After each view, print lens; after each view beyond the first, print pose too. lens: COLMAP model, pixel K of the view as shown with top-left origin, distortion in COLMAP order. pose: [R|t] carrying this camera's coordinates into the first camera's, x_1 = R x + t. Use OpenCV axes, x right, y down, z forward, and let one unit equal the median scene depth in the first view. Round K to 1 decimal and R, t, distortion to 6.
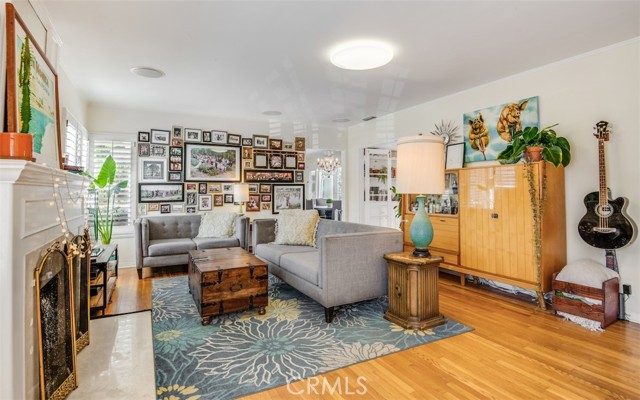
lens RADIAL K [[333.7, 0, 315.1], [0, 333.7, 175.1], [0, 0, 1]] dist [-0.020081, -0.001031]
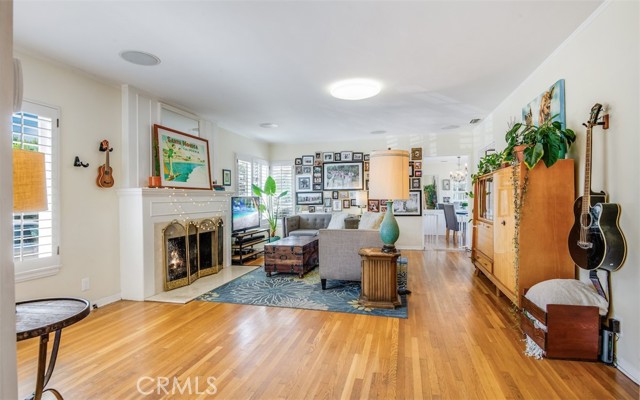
lens RADIAL K [[306.0, 0, 320.7], [0, 306.0, 201.0], [0, 0, 1]] dist [-0.037845, -0.002922]
pose [[0.741666, 0.002092, -0.670767, 0.634305], [0.040960, 0.997988, 0.048402, 0.001165], [0.669518, -0.063373, 0.740088, 0.034723]]
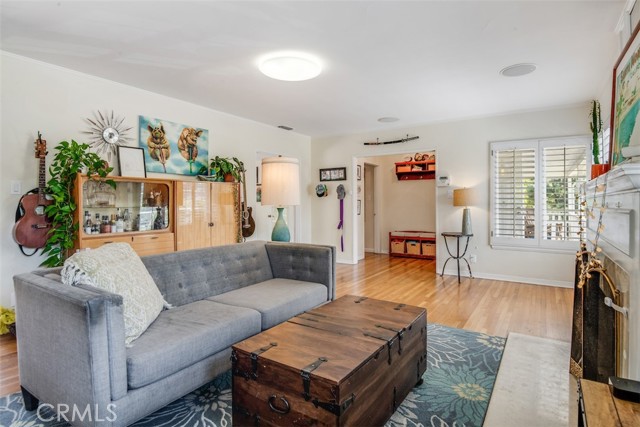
lens RADIAL K [[338.0, 0, 317.7], [0, 338.0, 210.4], [0, 0, 1]] dist [-0.024336, -0.001128]
pose [[-0.482451, -0.015174, 0.875791, -0.606817], [-0.043314, 0.999040, -0.006551, 0.056664], [-0.874851, -0.041094, -0.482645, 1.094000]]
